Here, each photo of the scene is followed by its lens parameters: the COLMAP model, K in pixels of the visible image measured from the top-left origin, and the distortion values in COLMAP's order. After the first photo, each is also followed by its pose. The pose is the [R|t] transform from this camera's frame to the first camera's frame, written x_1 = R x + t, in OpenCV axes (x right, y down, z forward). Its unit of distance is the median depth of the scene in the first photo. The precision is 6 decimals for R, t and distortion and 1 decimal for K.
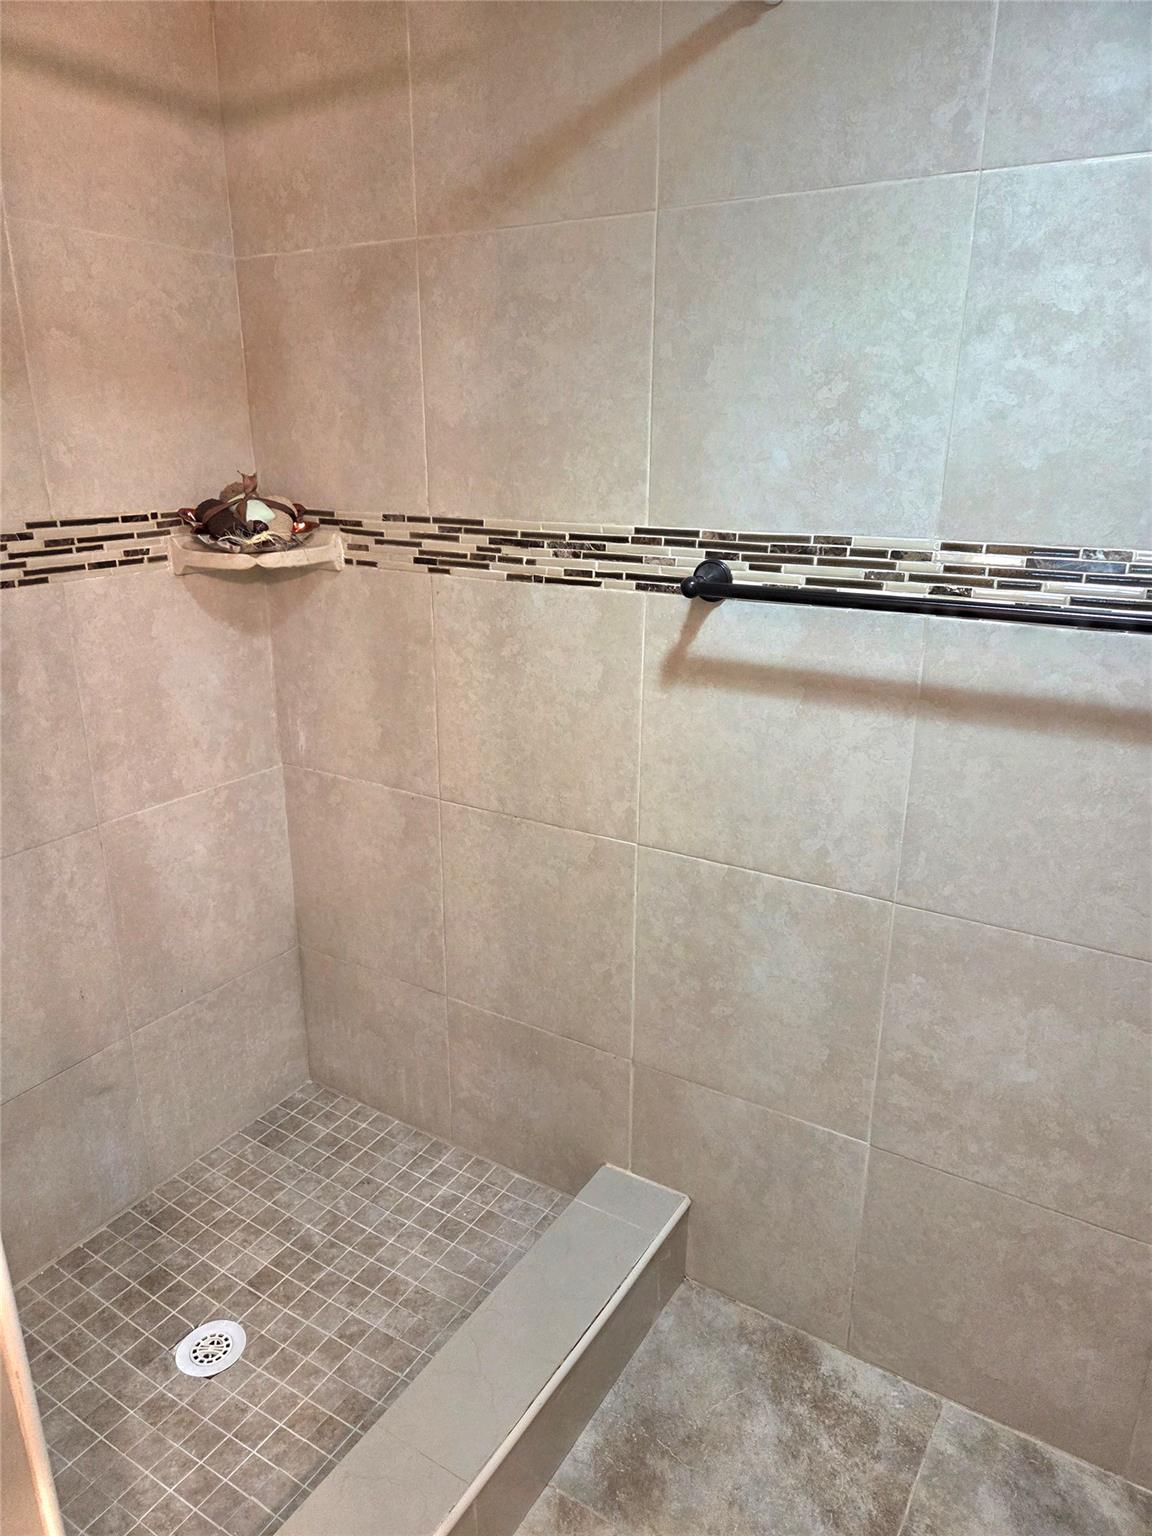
lens RADIAL K [[1028.0, 0, 574.3], [0, 1028.0, 775.6], [0, 0, 1]] dist [0.005189, -0.003251]
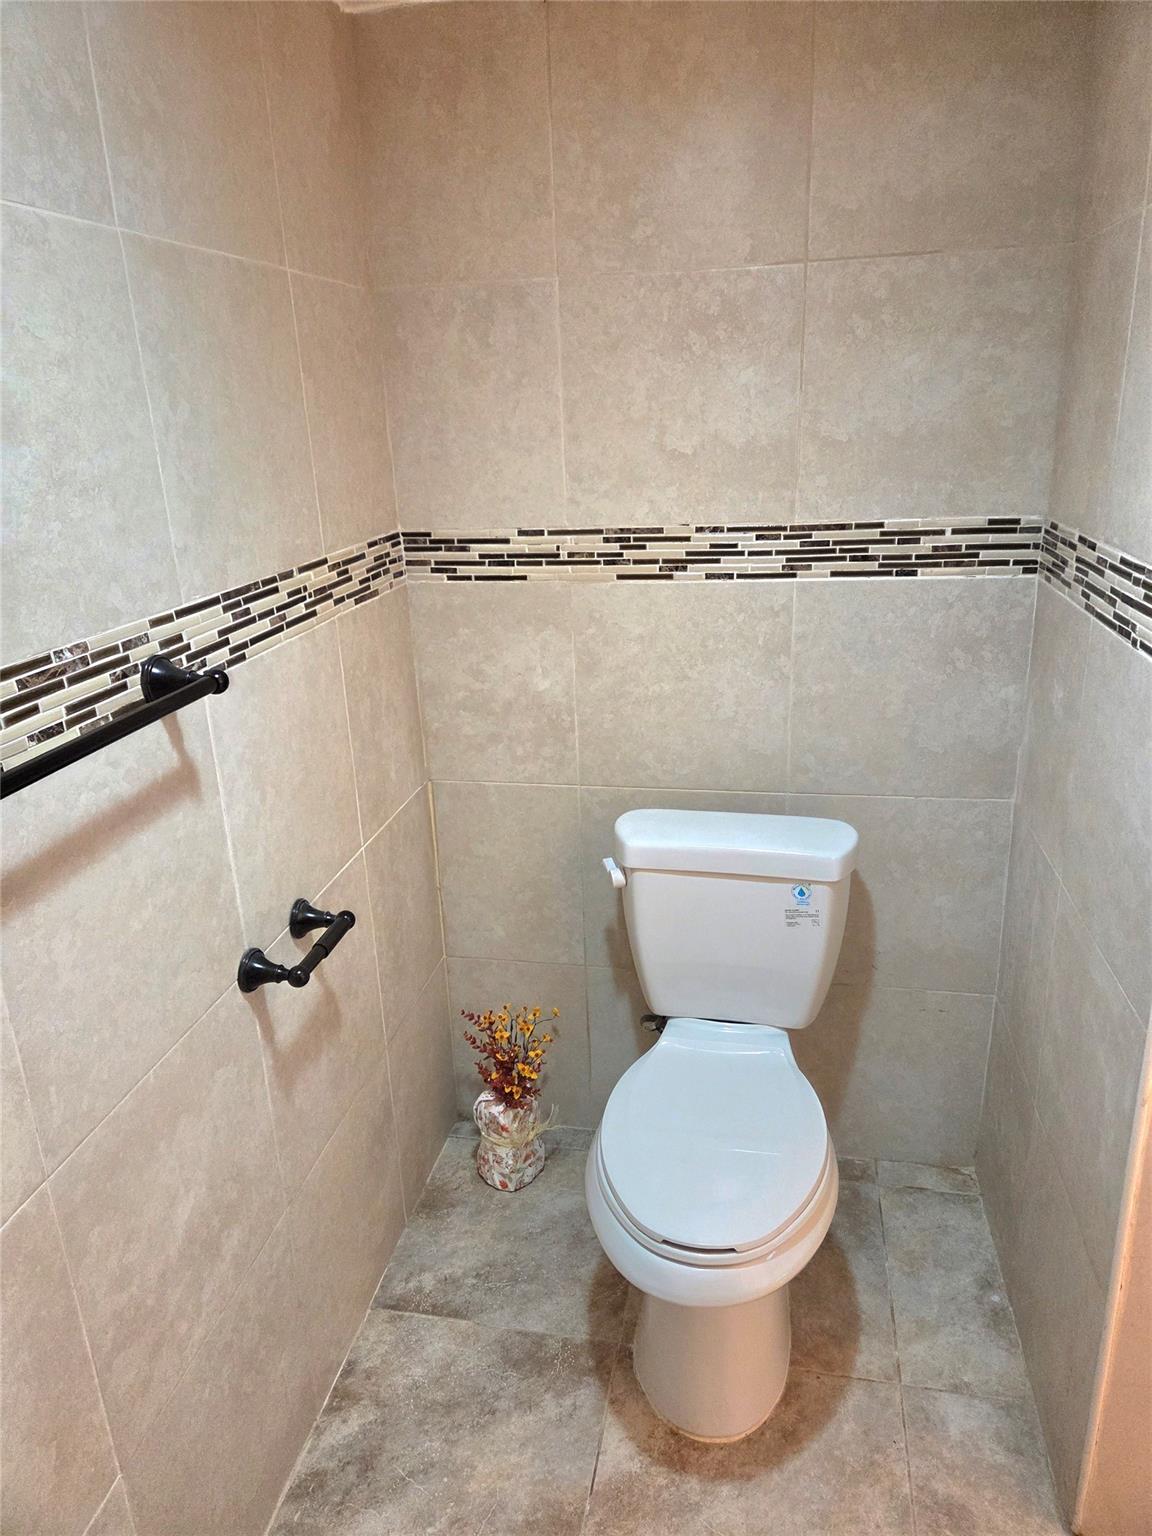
lens RADIAL K [[1028.0, 0, 570.5], [0, 1028.0, 756.9], [0, 0, 1]] dist [0.005189, -0.003251]
pose [[-0.341428, -0.287380, 0.894896, -0.403765], [0.339919, 0.849912, 0.402623, -0.317407], [-0.876289, 0.441659, -0.192498, 0.765693]]
